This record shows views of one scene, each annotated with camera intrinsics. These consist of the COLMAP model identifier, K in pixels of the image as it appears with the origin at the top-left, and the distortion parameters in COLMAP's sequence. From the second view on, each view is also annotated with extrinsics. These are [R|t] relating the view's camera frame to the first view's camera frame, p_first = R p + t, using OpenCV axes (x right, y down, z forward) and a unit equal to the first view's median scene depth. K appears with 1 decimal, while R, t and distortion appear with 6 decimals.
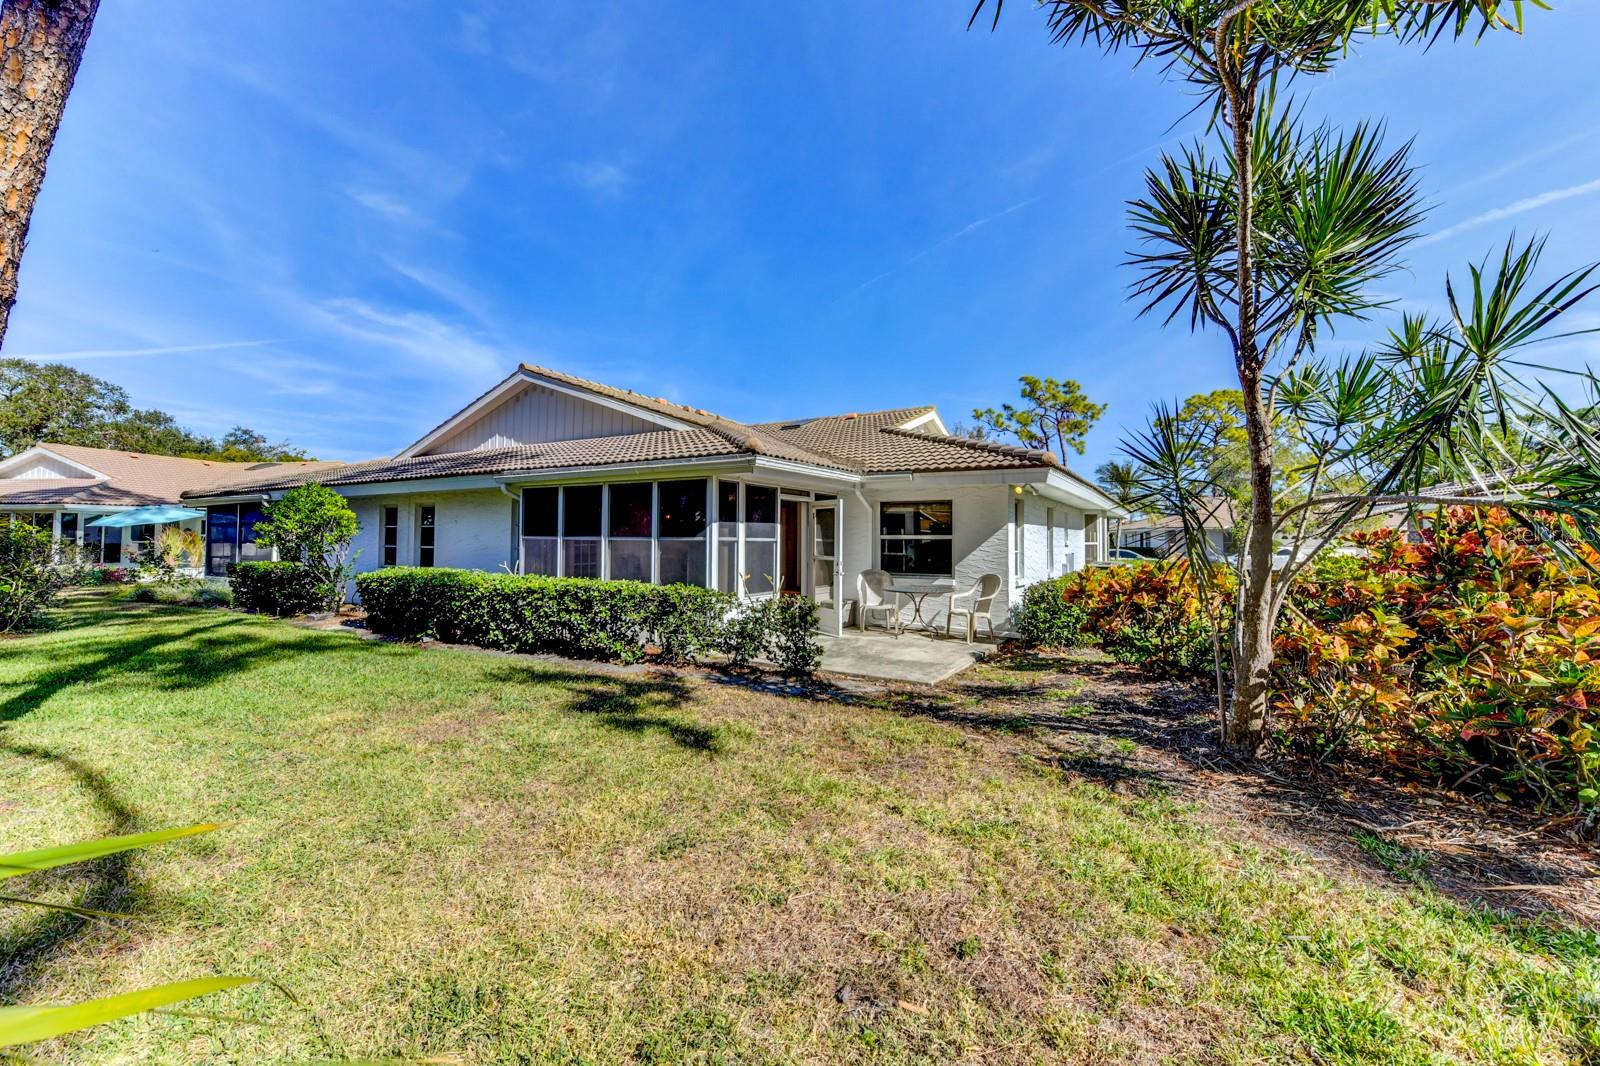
lens RADIAL K [[628.5, 0, 800.0], [0, 628.5, 533.0], [0, 0, 1]] dist [0.017588, -0.000144]
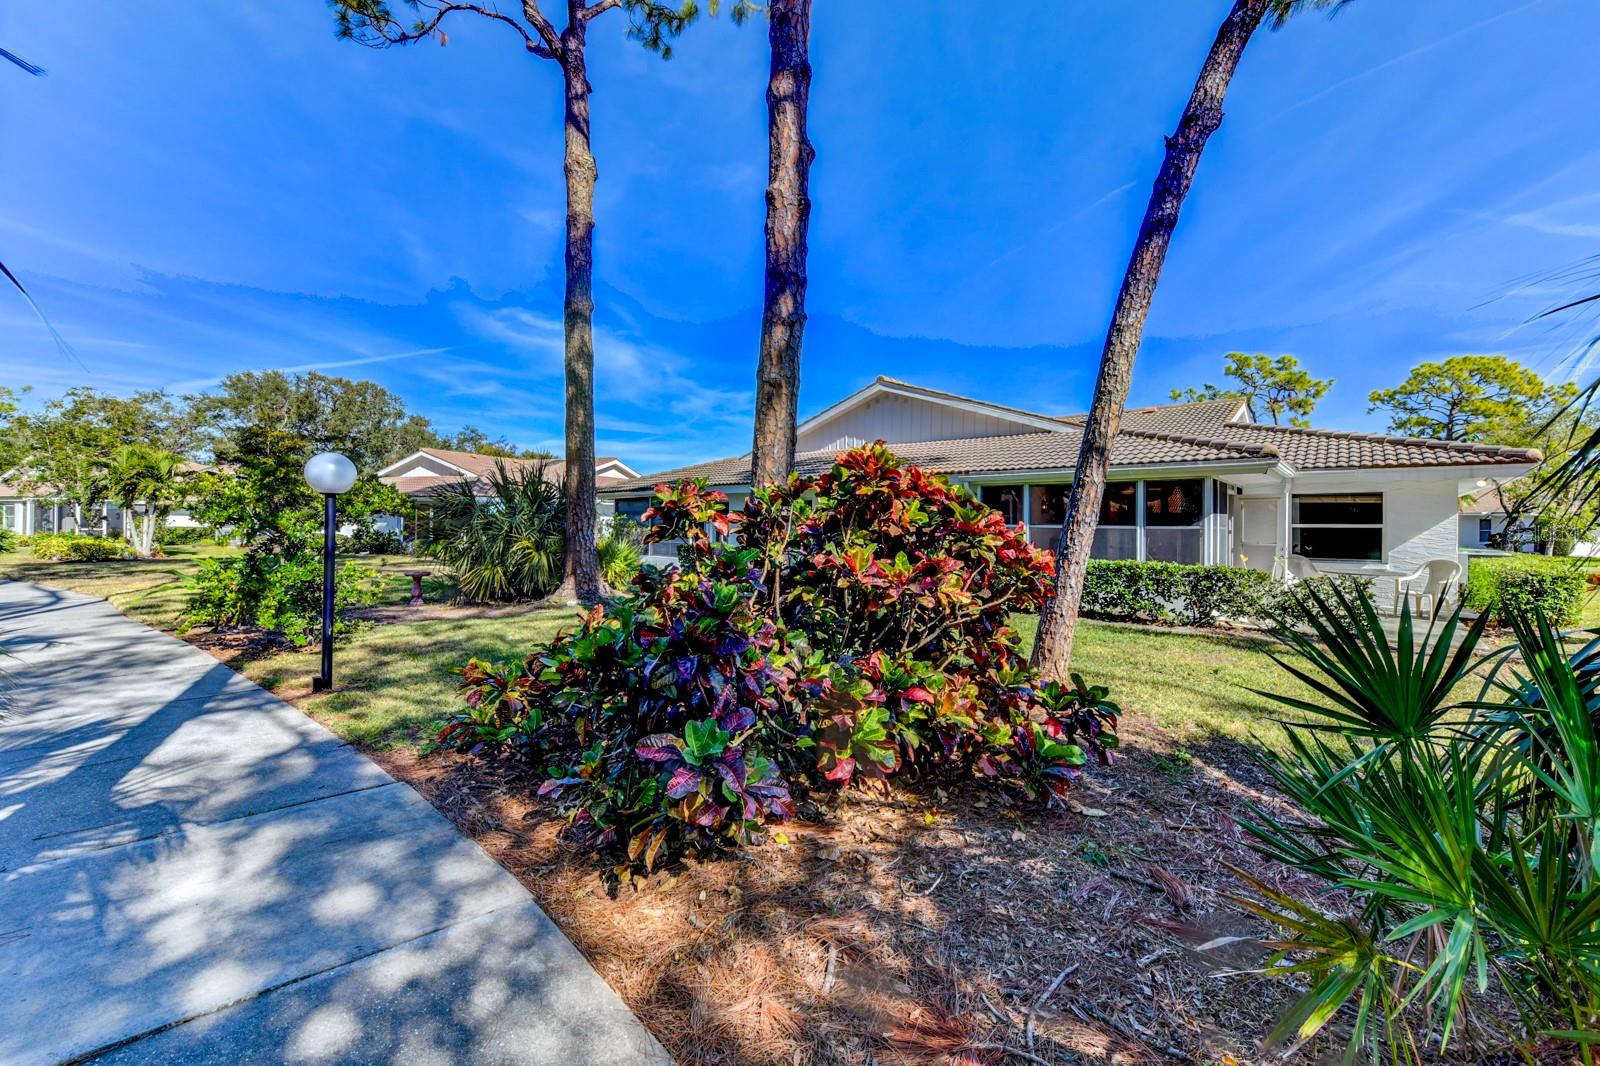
lens RADIAL K [[628.5, 0, 800.0], [0, 628.5, 533.0], [0, 0, 1]] dist [0.017588, -0.000144]
pose [[0.986240, 0.003325, -0.165286, -0.582770], [0.000800, 0.999690, 0.024879, -0.009667], [0.165318, -0.024669, 0.985932, -0.272668]]
